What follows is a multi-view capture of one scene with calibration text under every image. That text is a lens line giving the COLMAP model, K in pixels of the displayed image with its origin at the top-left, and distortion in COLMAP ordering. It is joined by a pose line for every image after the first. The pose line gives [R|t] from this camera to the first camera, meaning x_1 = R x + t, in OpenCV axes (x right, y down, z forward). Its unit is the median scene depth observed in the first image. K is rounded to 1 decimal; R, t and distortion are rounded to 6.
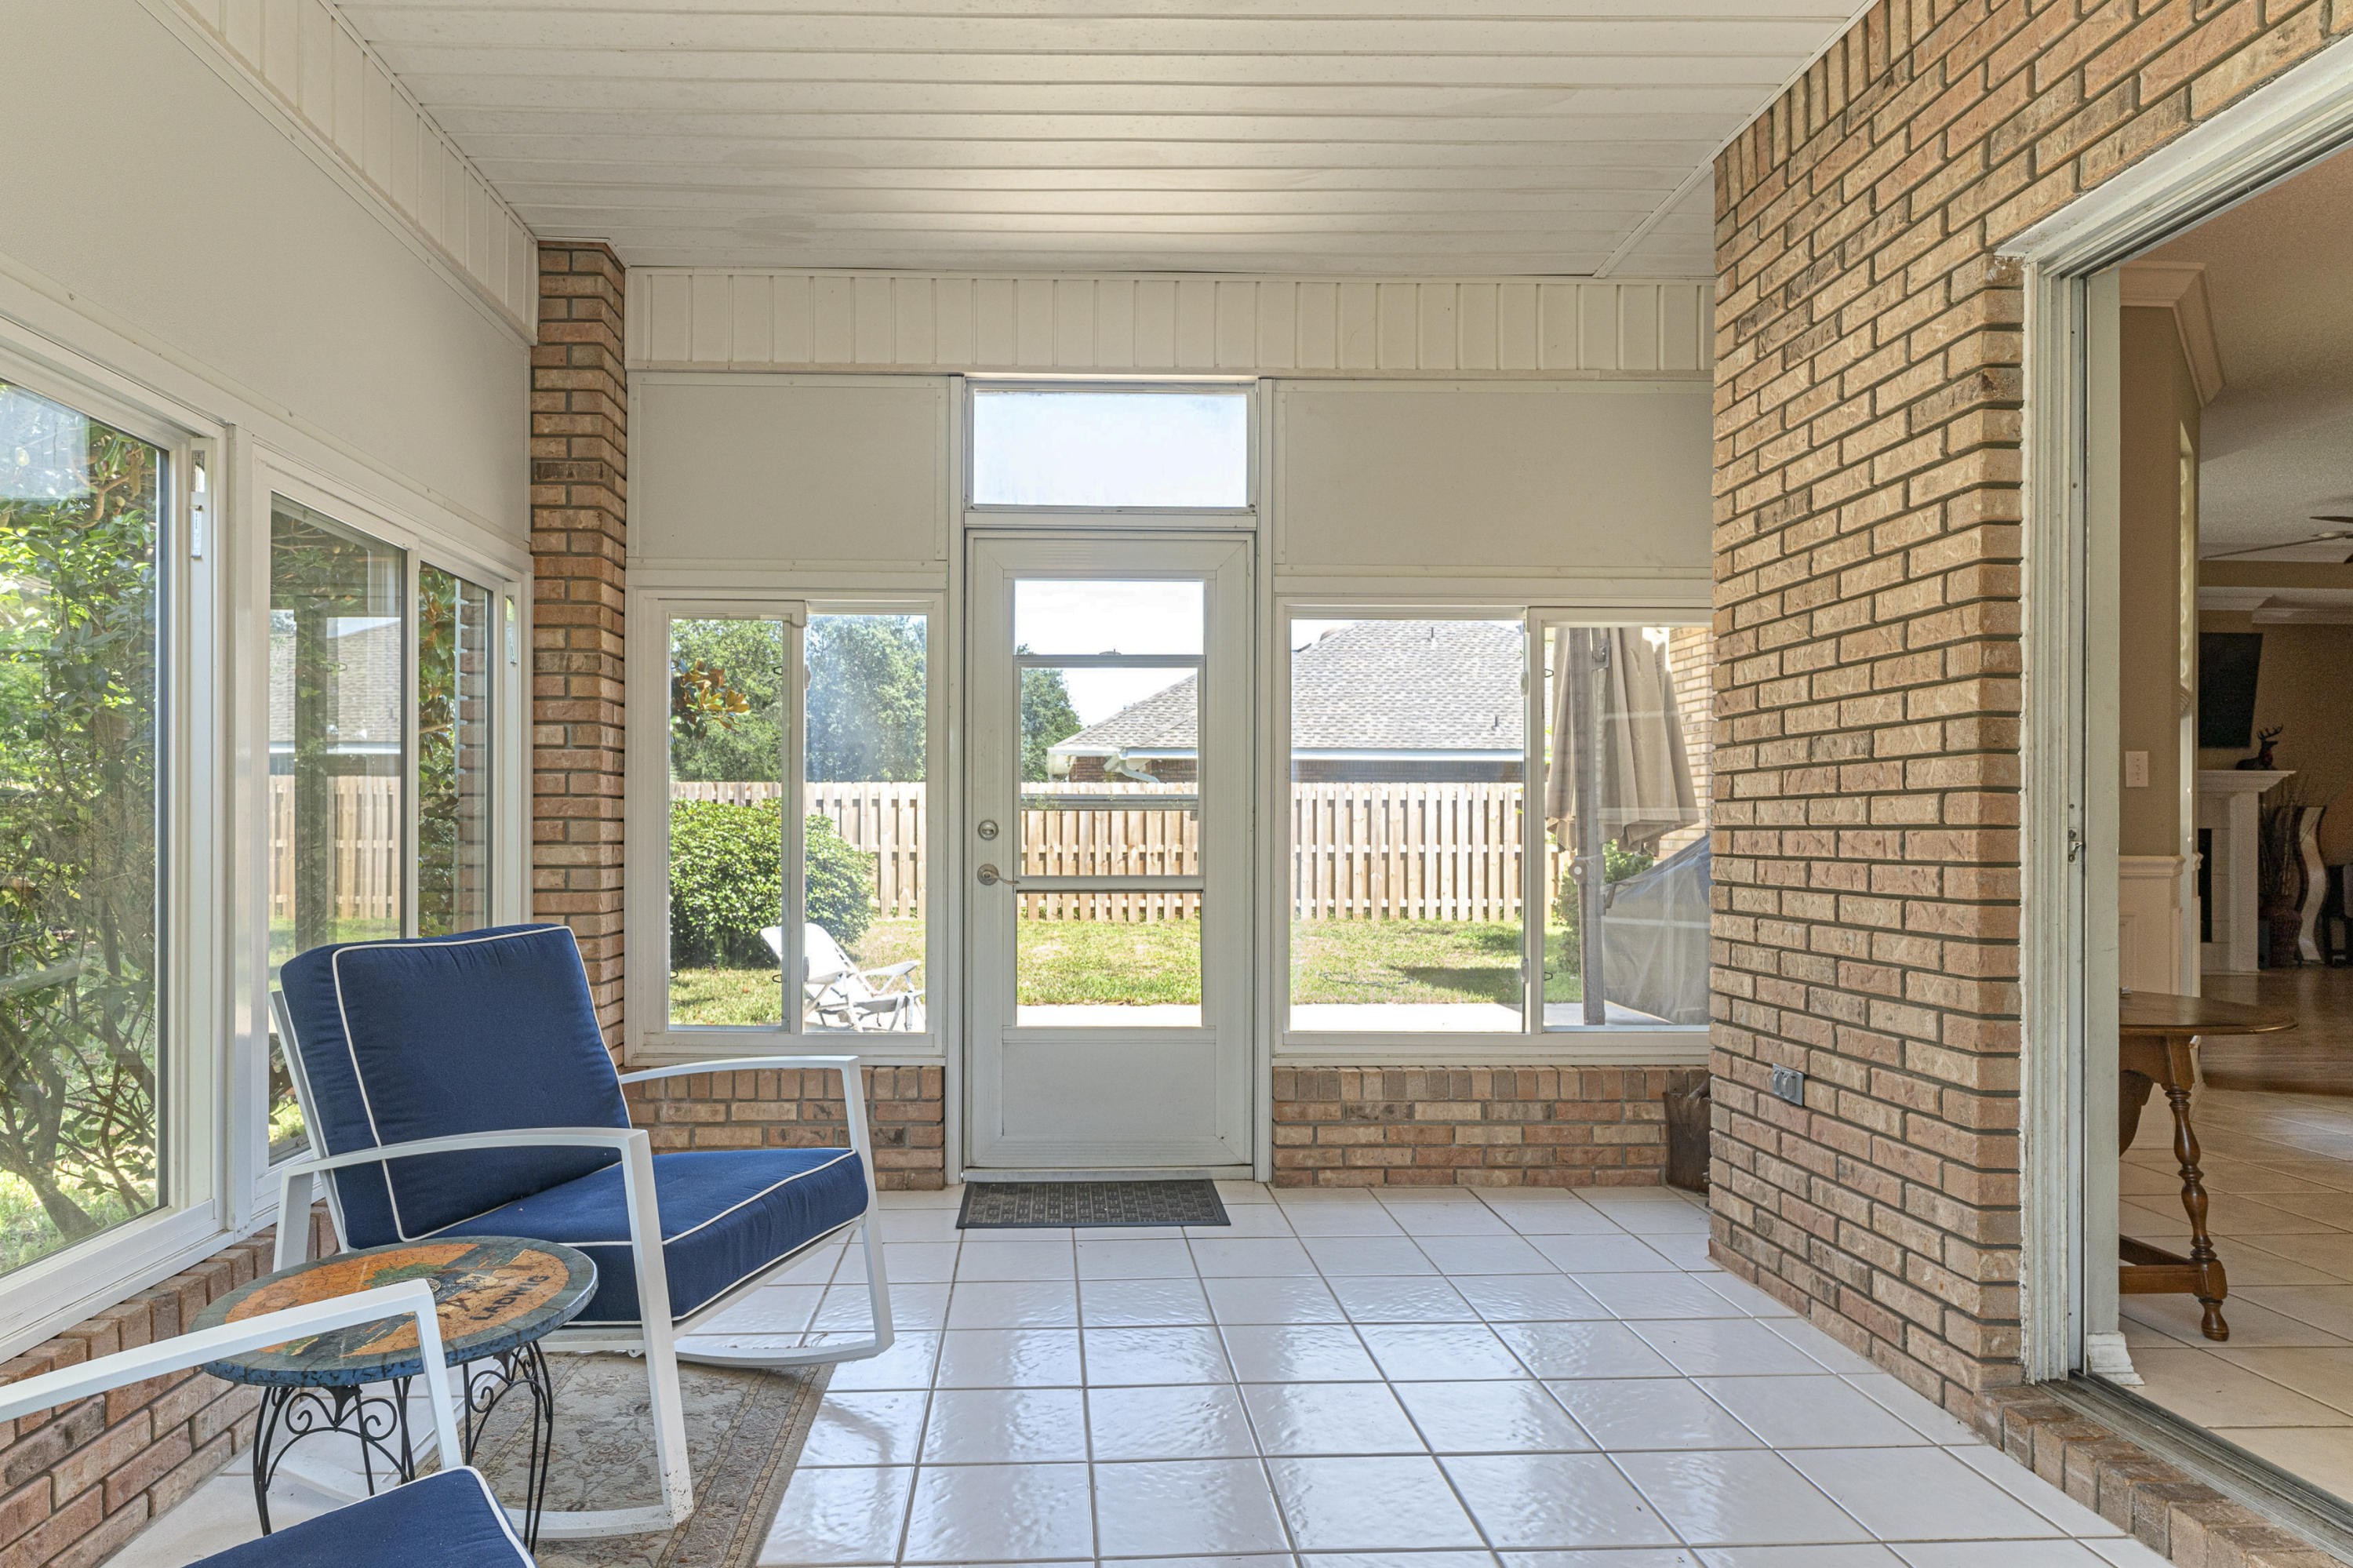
lens RADIAL K [[1300.5, 0, 1076.1], [0, 1300.5, 844.8], [0, 0, 1]] dist [-0.001483, -0.001467]
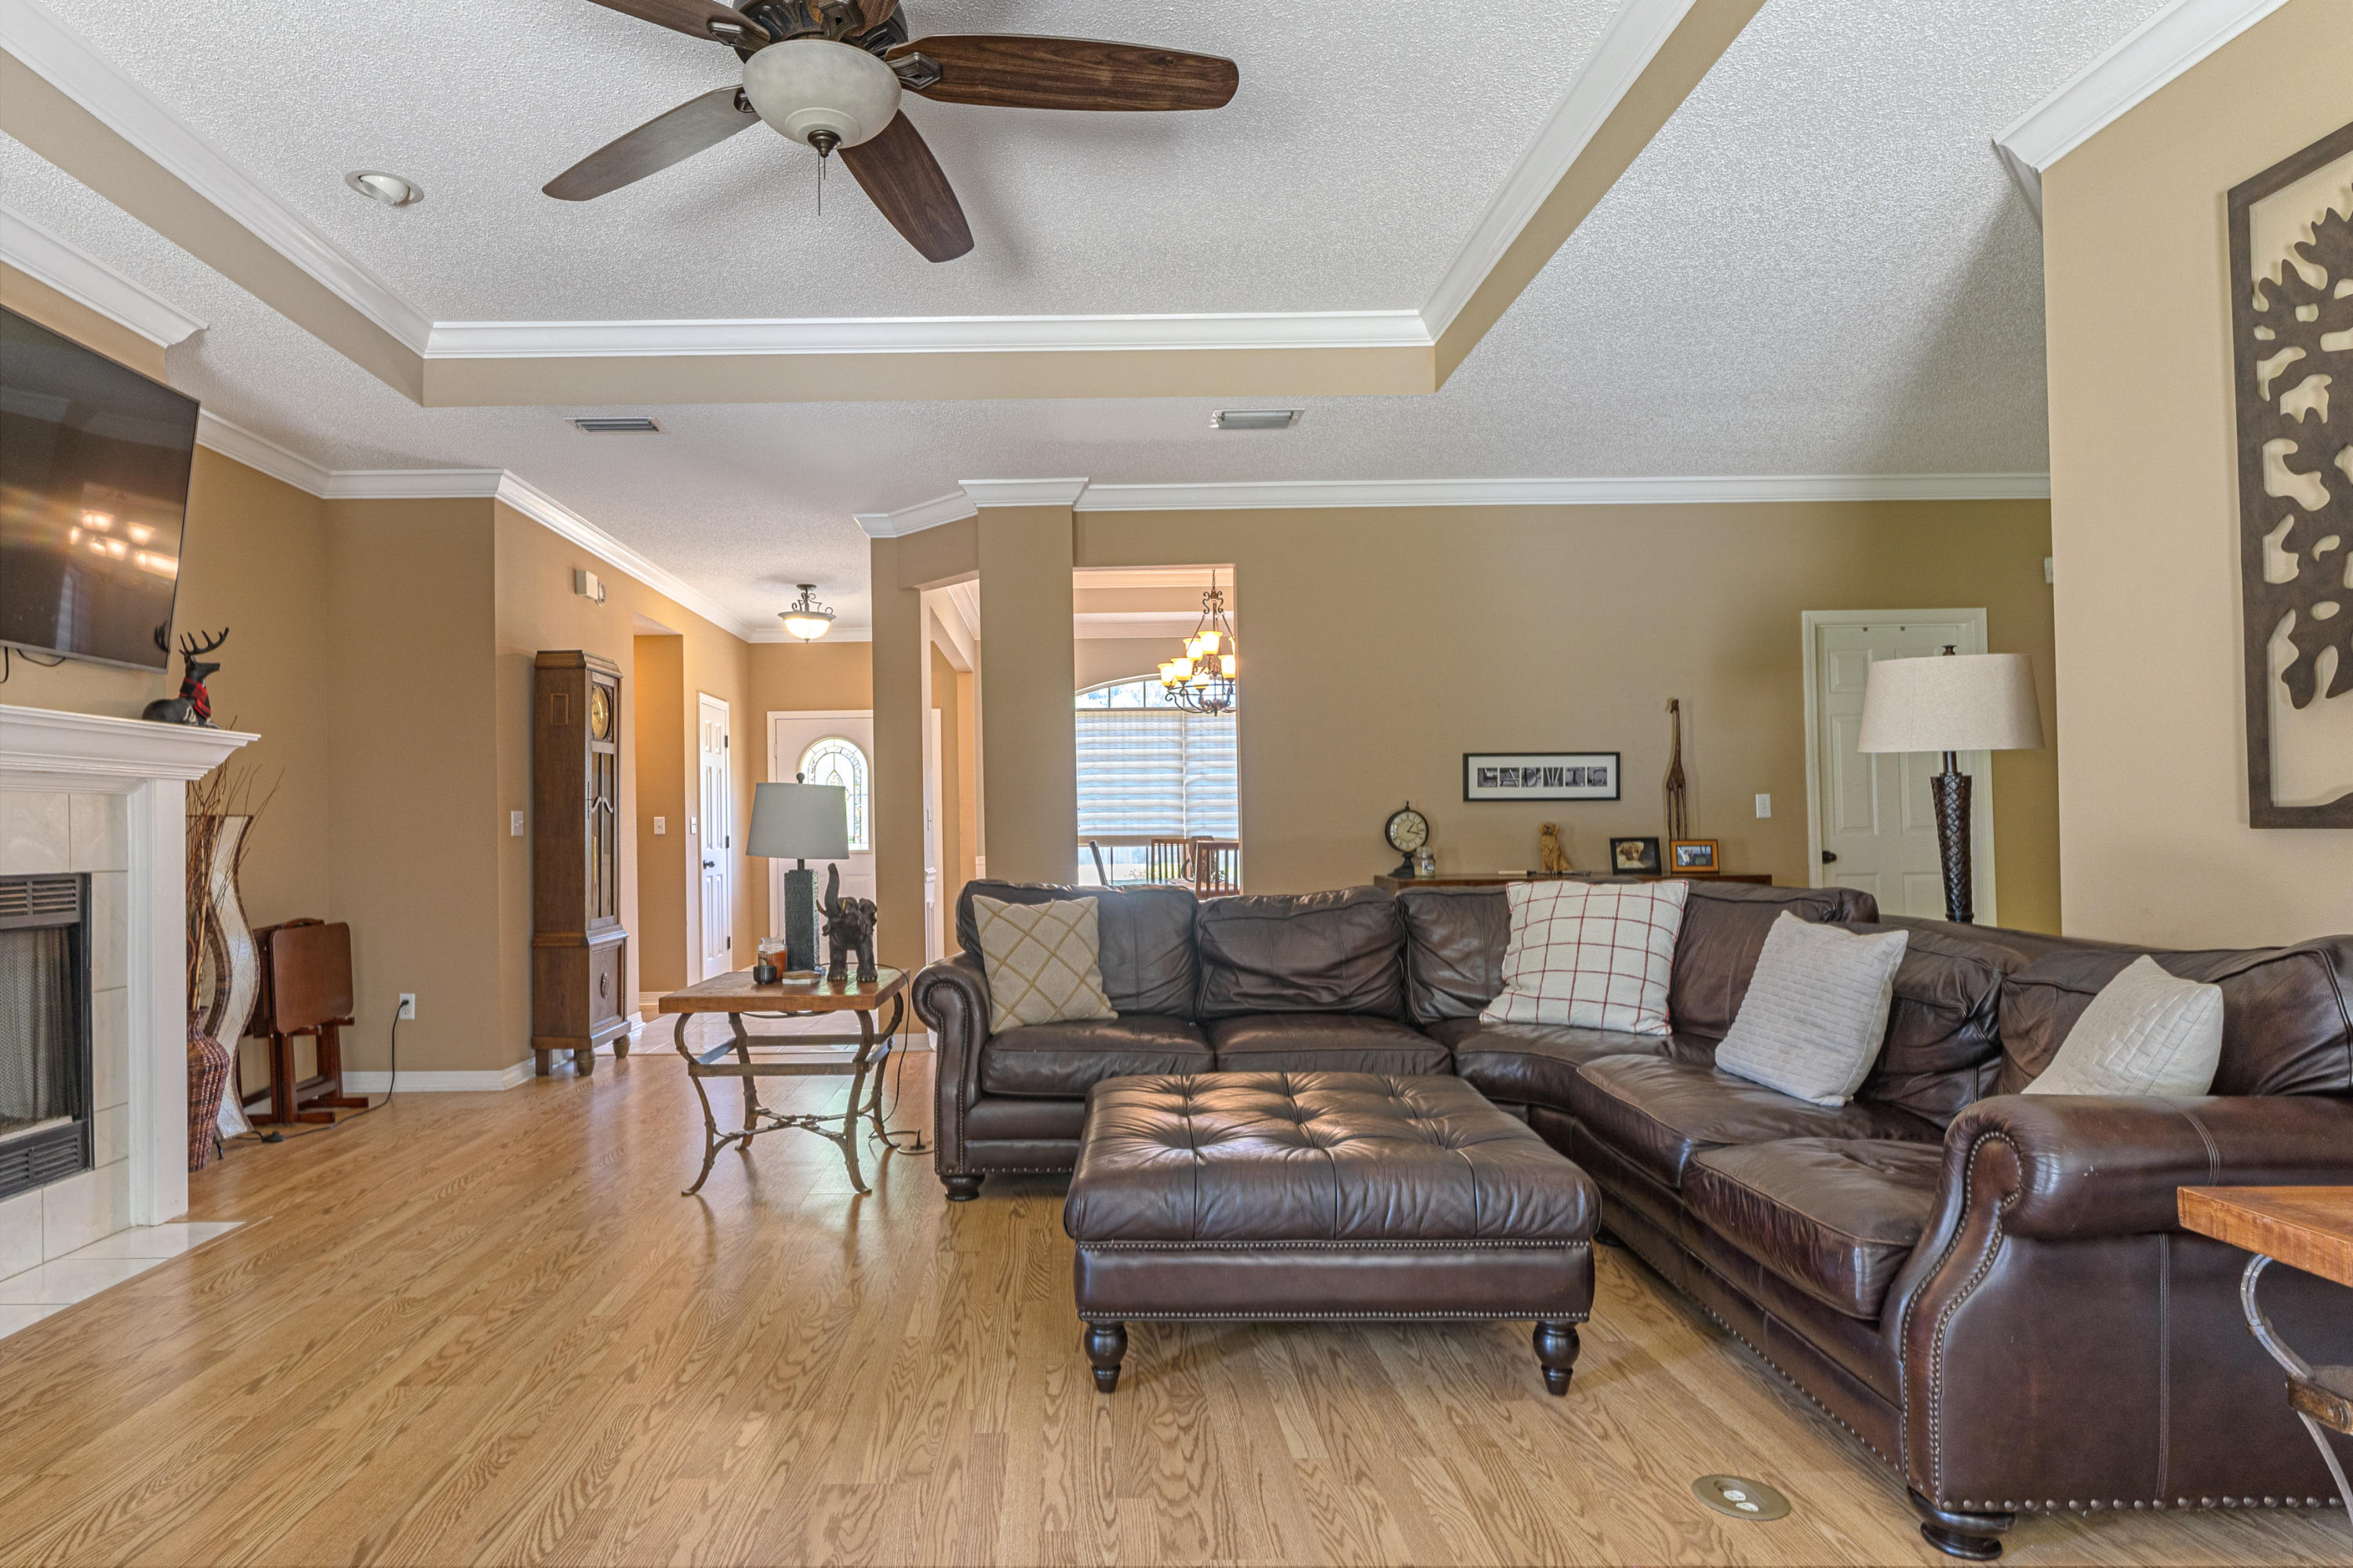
lens RADIAL K [[1283.0, 0, 1100.6], [0, 1283.0, 805.7], [0, 0, 1]] dist [-0.000479, -0.000348]
pose [[0.027197, 0.021580, 0.999397, 0.488531], [0.019668, 0.999562, -0.022118, -0.016504], [-0.999437, 0.020257, 0.026760, 0.670095]]
